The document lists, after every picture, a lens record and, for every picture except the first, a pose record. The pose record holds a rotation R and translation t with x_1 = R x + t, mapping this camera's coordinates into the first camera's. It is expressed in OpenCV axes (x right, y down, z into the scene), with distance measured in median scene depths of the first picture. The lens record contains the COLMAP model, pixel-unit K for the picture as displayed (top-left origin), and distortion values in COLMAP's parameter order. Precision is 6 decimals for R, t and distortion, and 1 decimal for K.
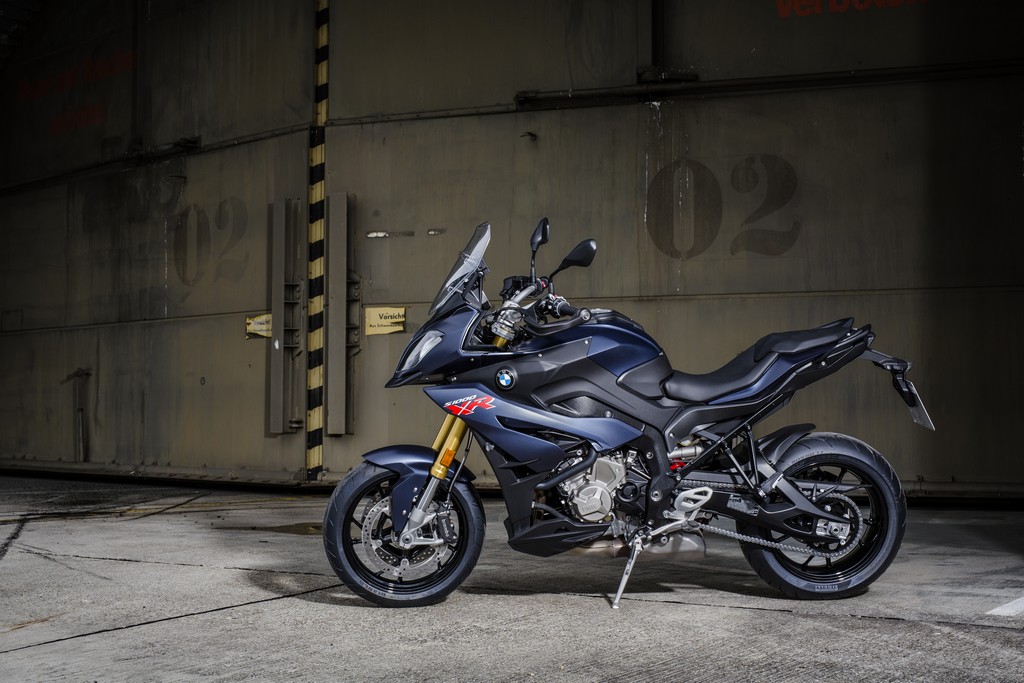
lens RADIAL K [[1434.0, 0, 509.6], [0, 1434.0, 340.9], [0, 0, 1]] dist [0.007837, 0.000000]
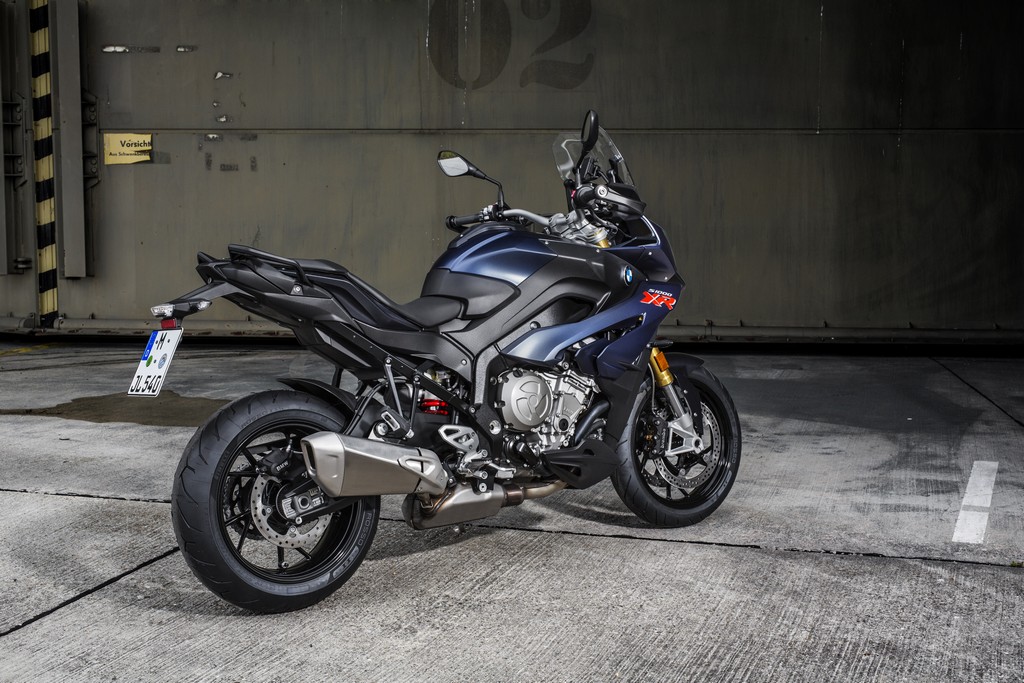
lens RADIAL K [[1434.0, 0, 514.2], [0, 1434.0, 343.2], [0, 0, 1]] dist [0.007837, 0.000000]
pose [[0.967073, -0.025388, 0.253228, -0.092952], [-0.015082, 0.987546, 0.156608, -0.042142], [-0.254050, -0.155271, 0.954646, 0.080882]]
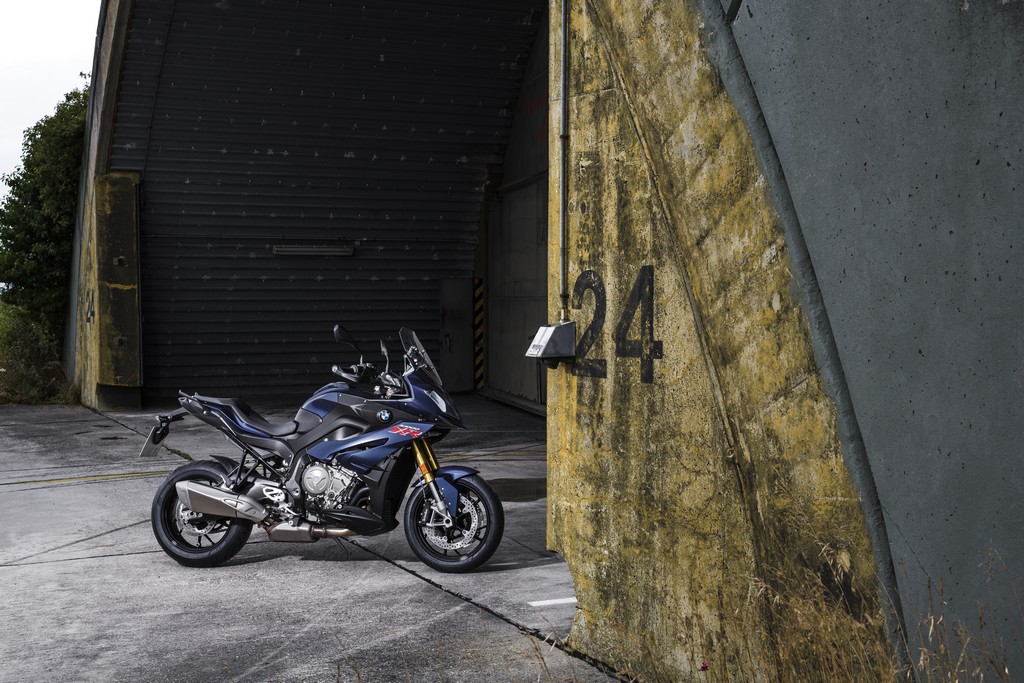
lens RADIAL K [[1434.0, 0, 511.7], [0, 1434.0, 342.7], [0, 0, 1]] dist [0.007837, 0.000000]
pose [[0.821009, 0.015974, -0.570692, 0.548359], [0.031438, 0.996827, 0.073129, -0.087605], [0.570049, -0.077981, 0.817902, -0.092616]]
